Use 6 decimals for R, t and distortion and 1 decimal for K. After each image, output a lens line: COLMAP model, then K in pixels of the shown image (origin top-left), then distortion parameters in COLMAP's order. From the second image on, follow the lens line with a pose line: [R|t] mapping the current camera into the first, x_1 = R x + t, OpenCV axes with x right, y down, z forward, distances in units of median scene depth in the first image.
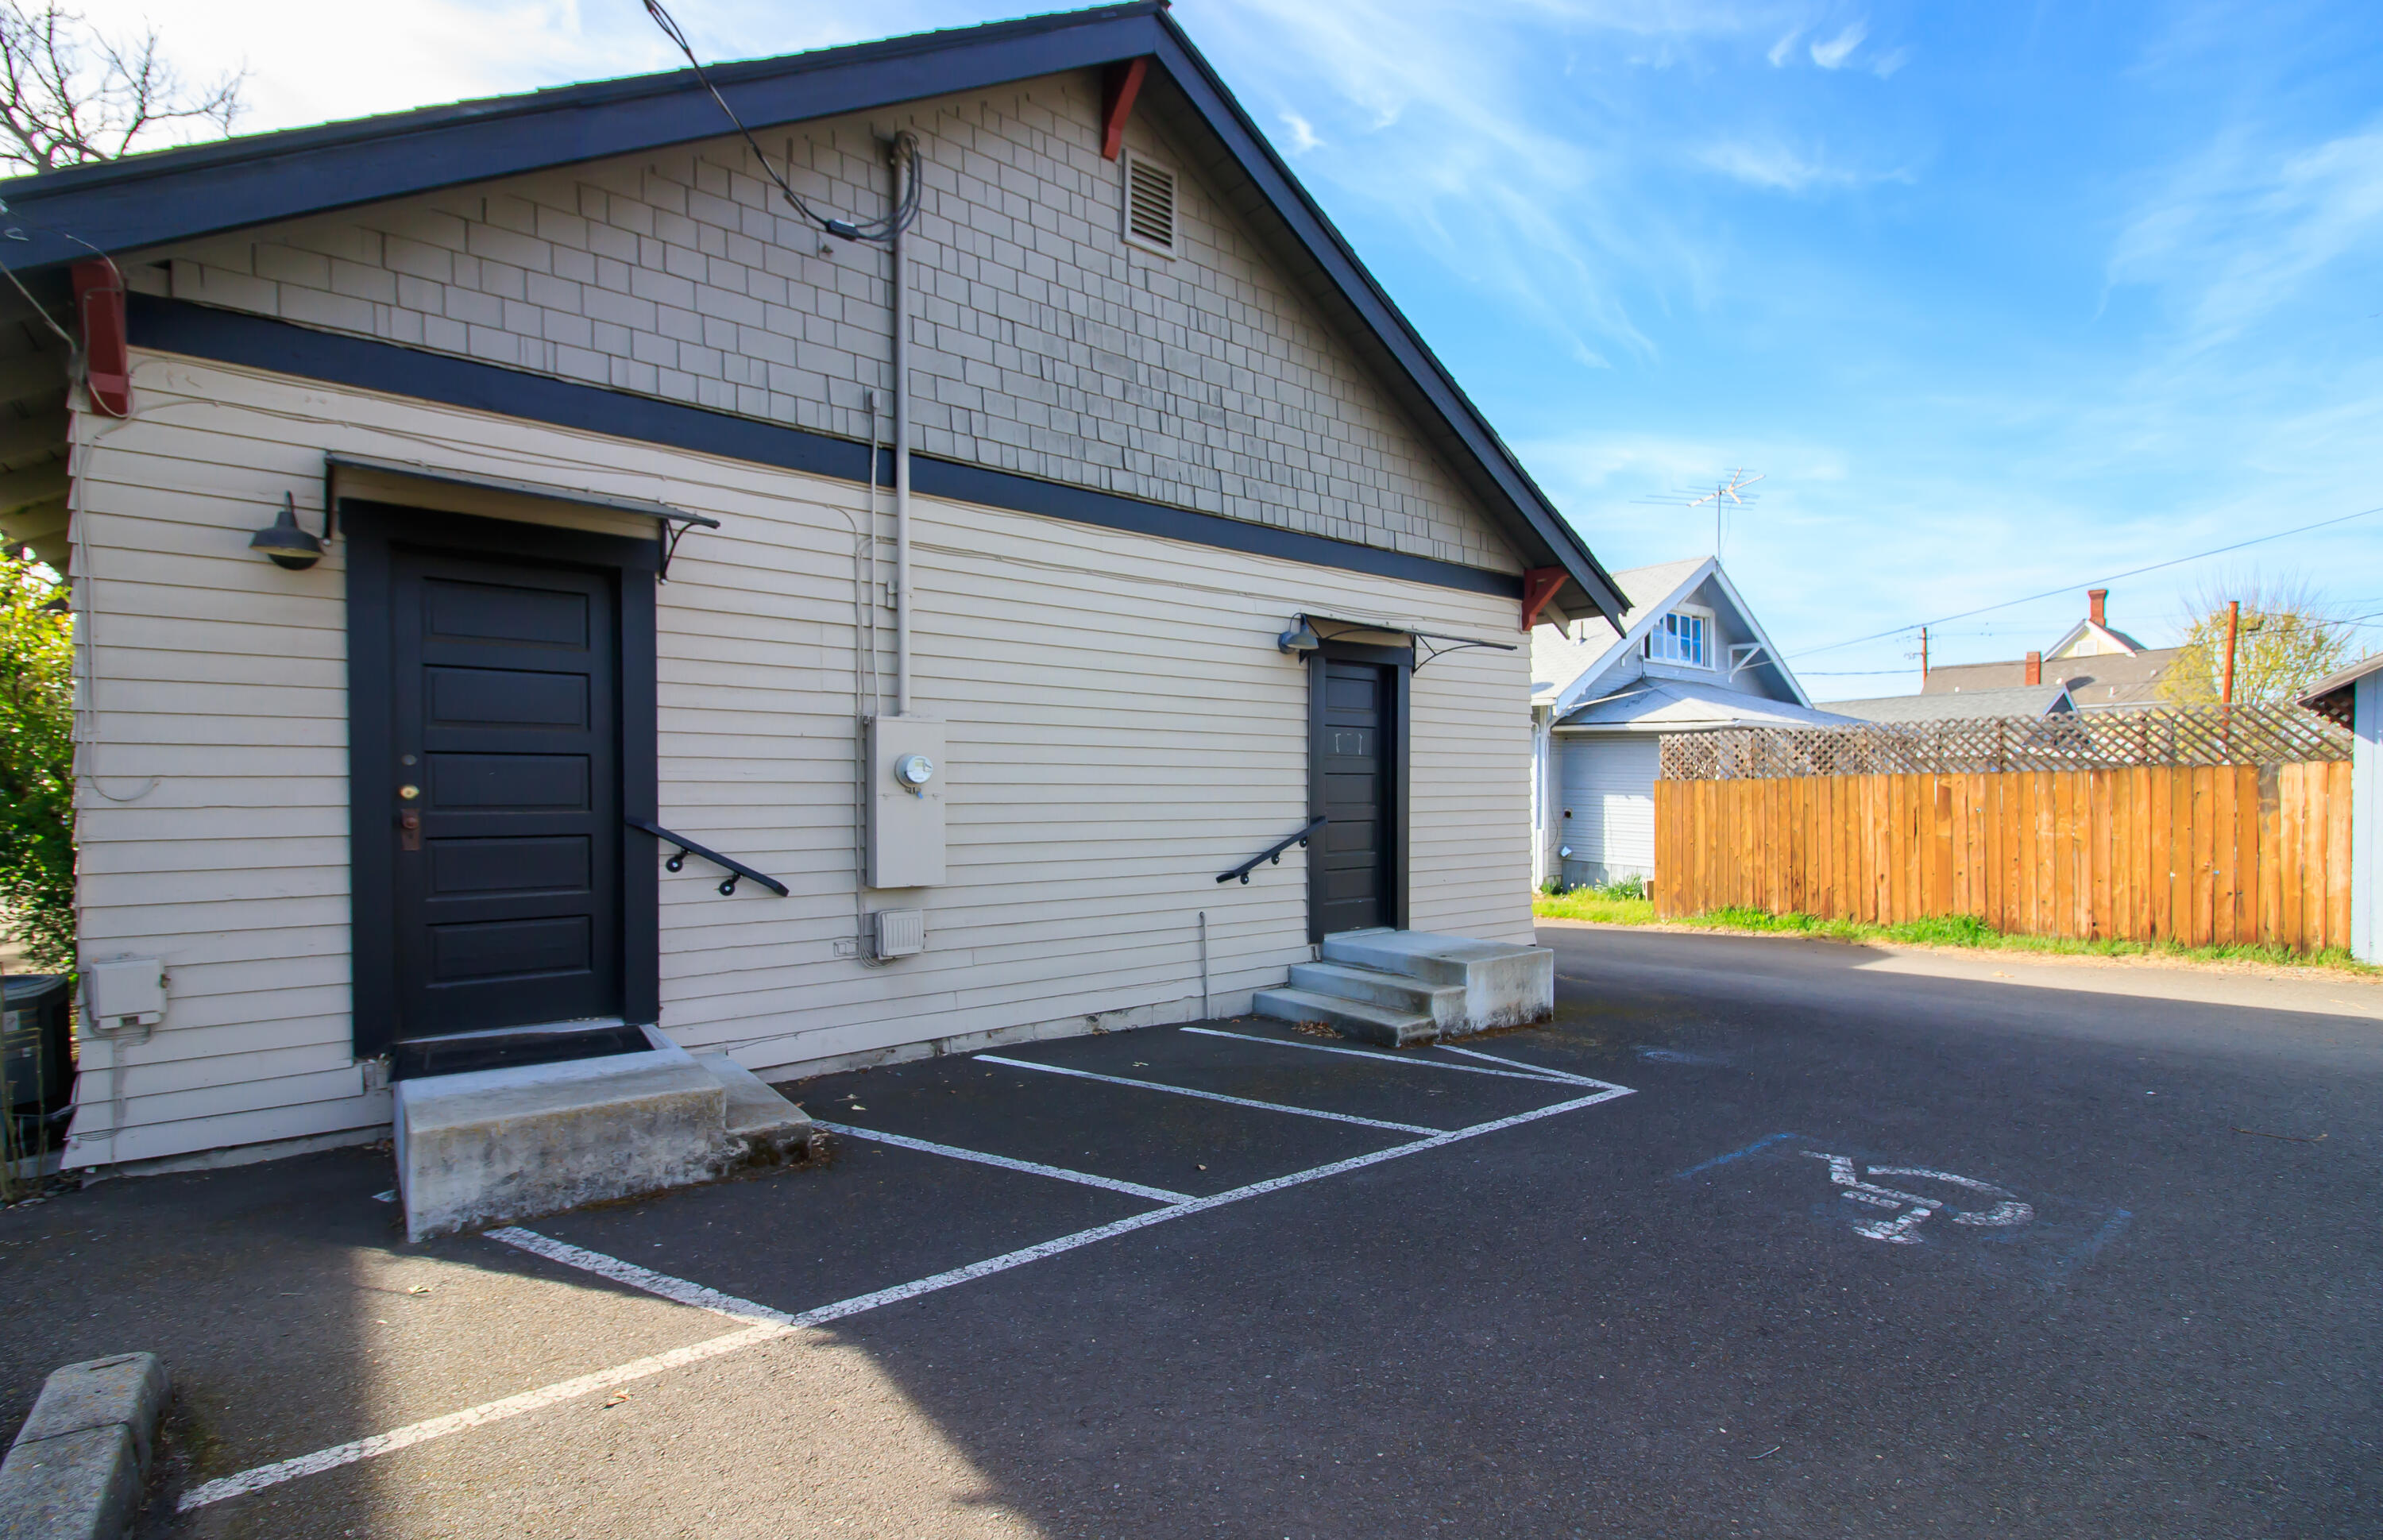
lens RADIAL K [[1087.6, 0, 1193.8], [0, 1087.6, 795.7], [0, 0, 1]] dist [0.014240, -0.000531]
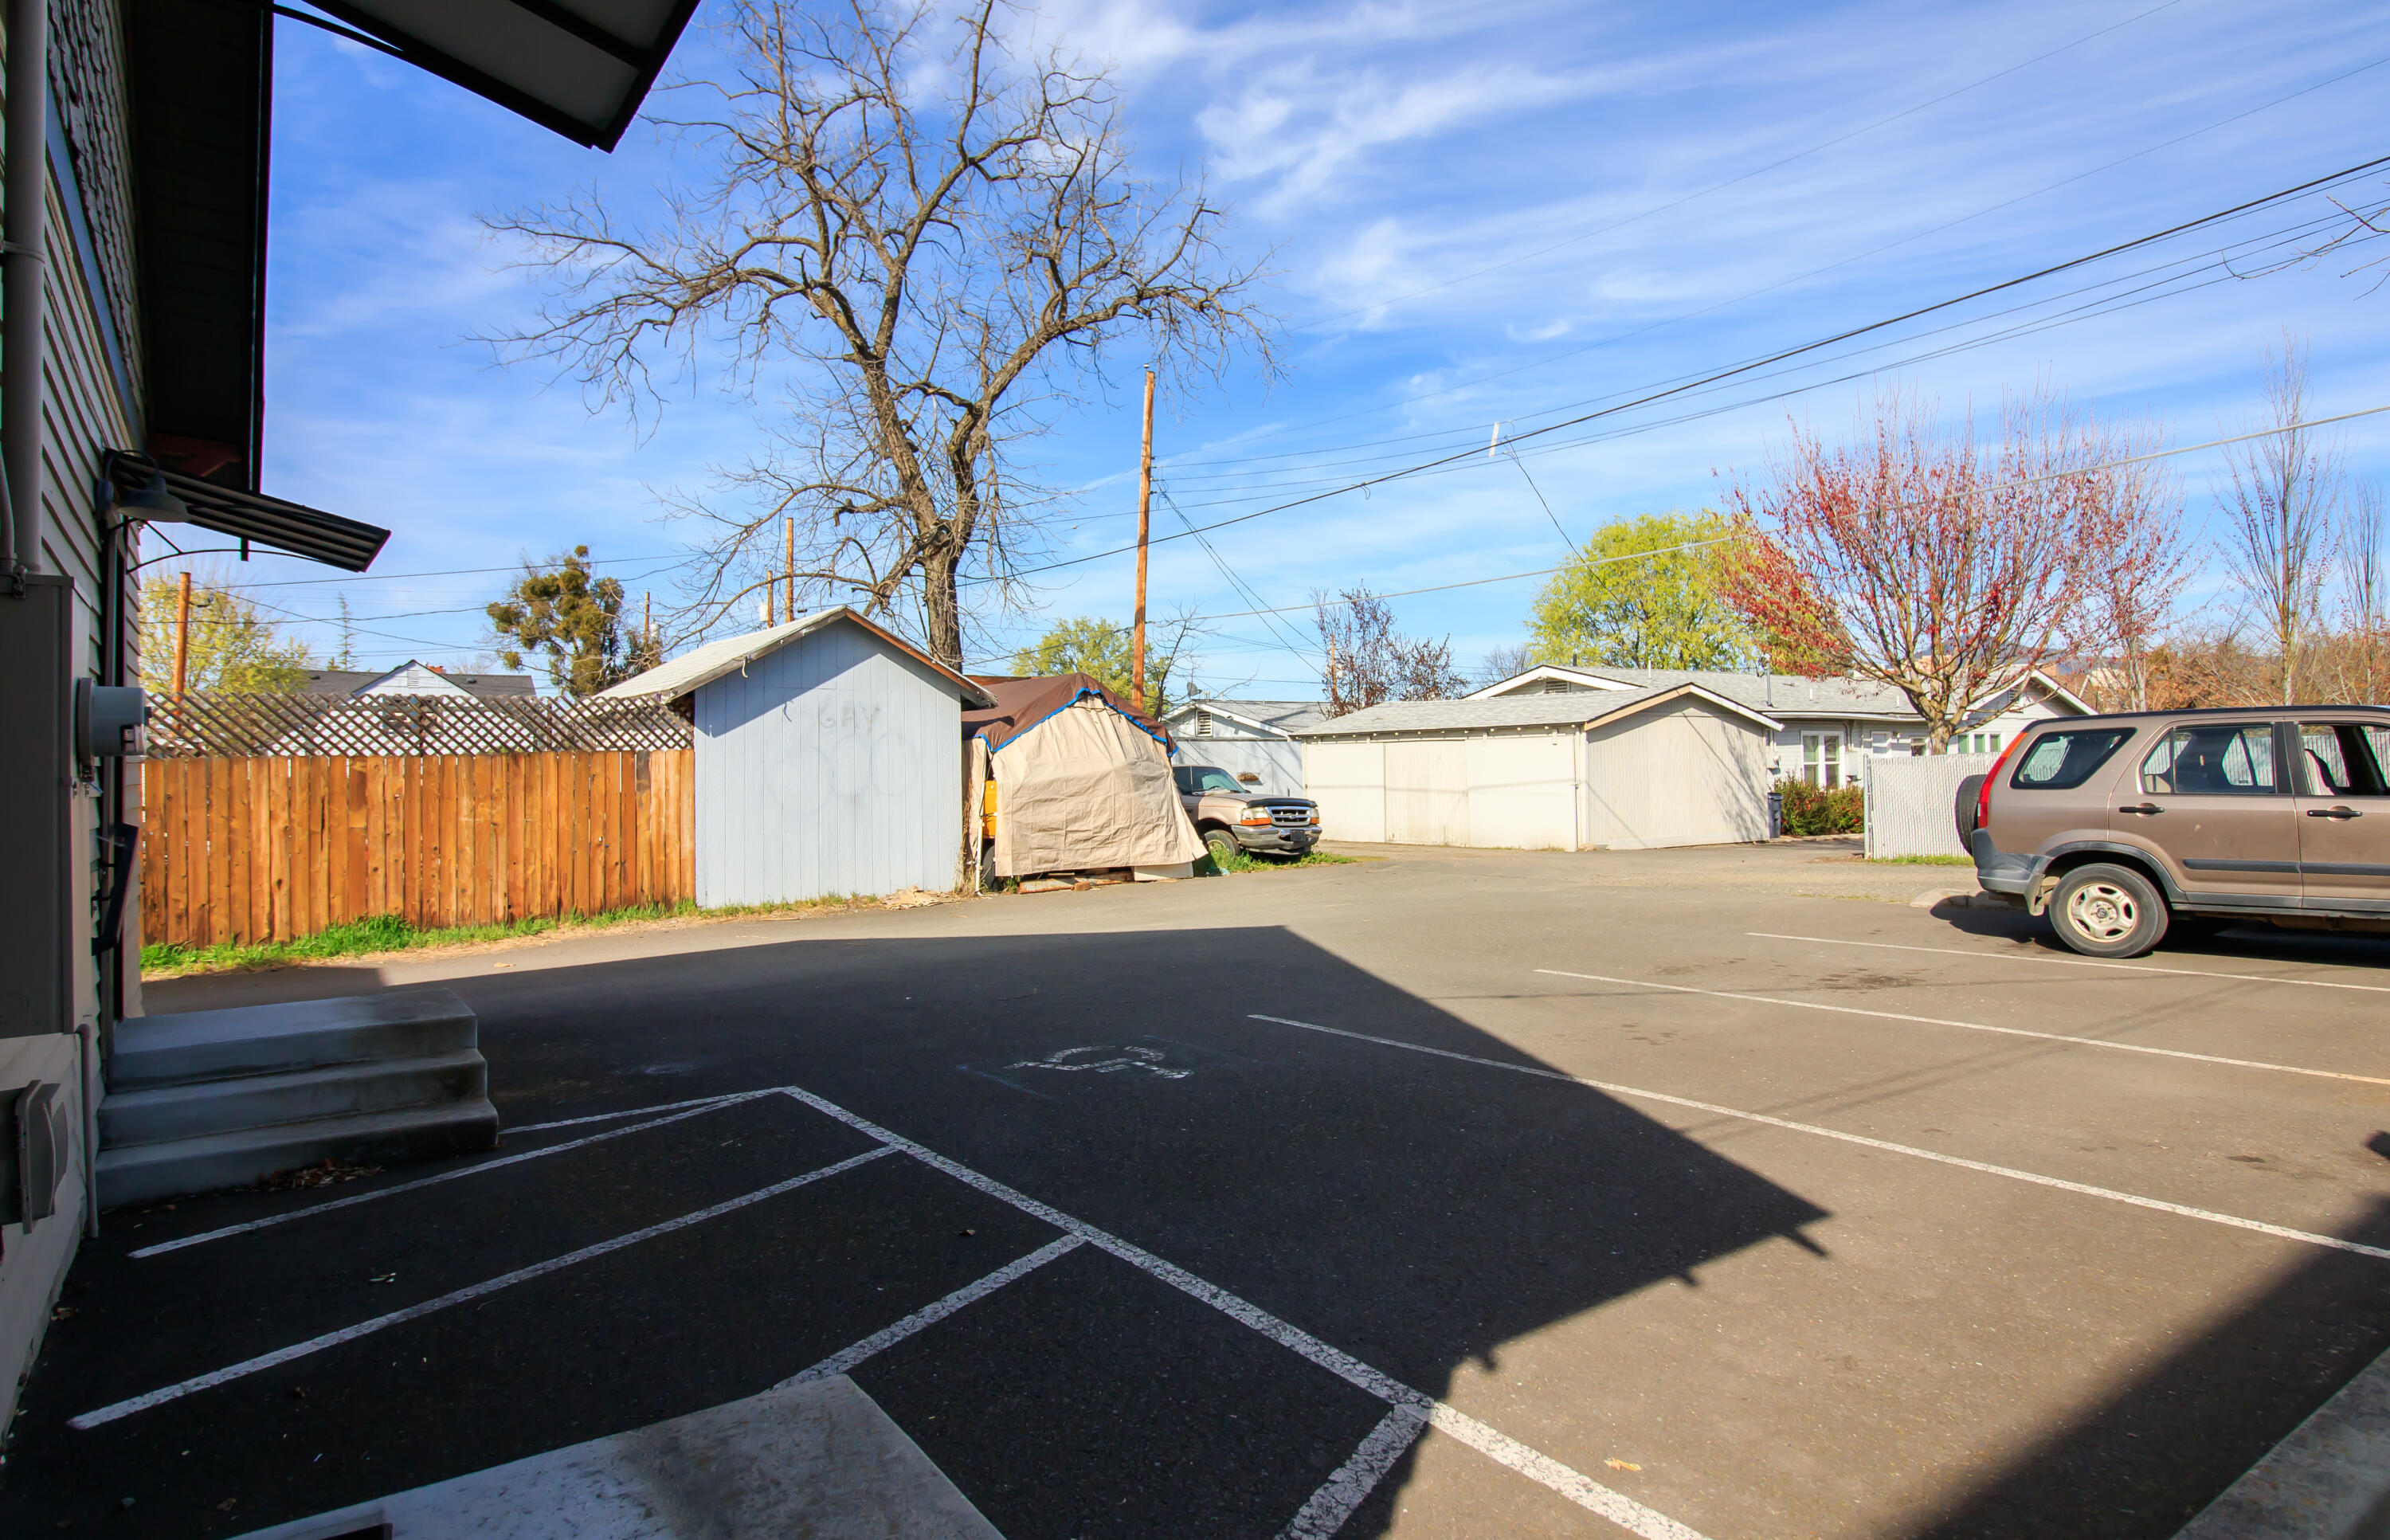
lens RADIAL K [[1346.9, 0, 1202.1], [0, 1346.9, 761.5], [0, 0, 1]] dist [0.015179, -0.000530]
pose [[0.027271, 0.005994, 0.999610, -0.446663], [0.014955, 0.999868, -0.006404, 0.001097], [-0.999516, 0.015124, 0.027177, 0.360610]]
